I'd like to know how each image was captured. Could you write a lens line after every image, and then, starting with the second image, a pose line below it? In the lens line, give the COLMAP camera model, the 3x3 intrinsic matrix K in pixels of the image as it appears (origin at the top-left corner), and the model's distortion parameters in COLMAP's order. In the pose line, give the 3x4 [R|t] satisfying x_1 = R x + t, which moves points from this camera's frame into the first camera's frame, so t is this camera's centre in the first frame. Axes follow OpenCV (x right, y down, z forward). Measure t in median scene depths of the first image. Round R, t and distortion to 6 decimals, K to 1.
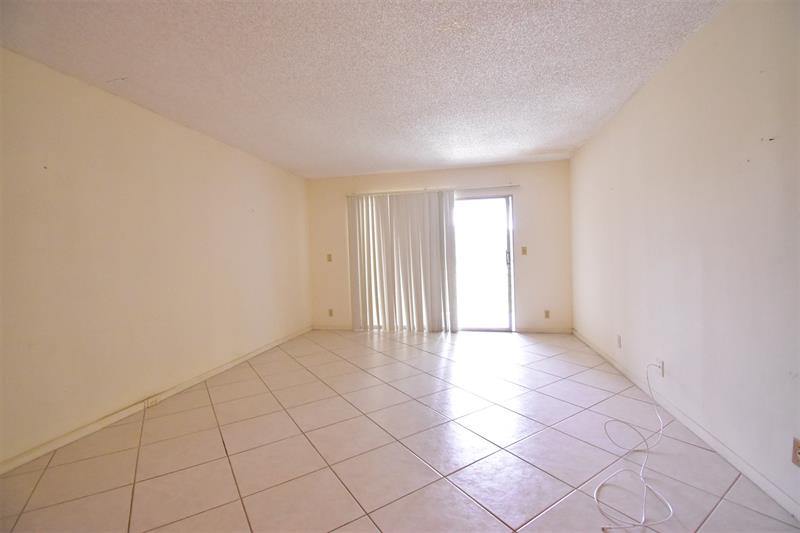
lens RADIAL K [[353.9, 0, 405.3], [0, 353.9, 257.9], [0, 0, 1]] dist [0.020511, -0.023296]
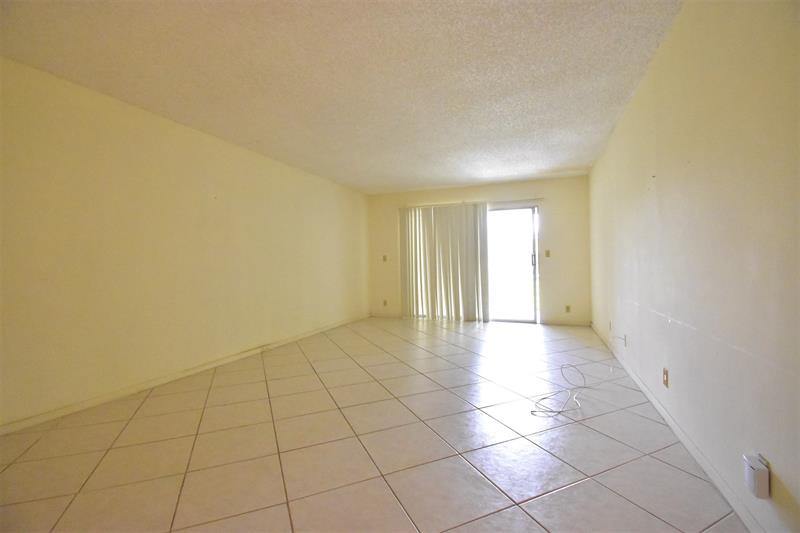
lens RADIAL K [[353.9, 0, 405.3], [0, 353.9, 257.9], [0, 0, 1]] dist [0.020511, -0.023296]
pose [[0.986965, 0.011082, -0.160553, 0.059765], [-0.014644, 0.999672, -0.021020, 0.024600], [0.160267, 0.023097, 0.986803, -0.220911]]
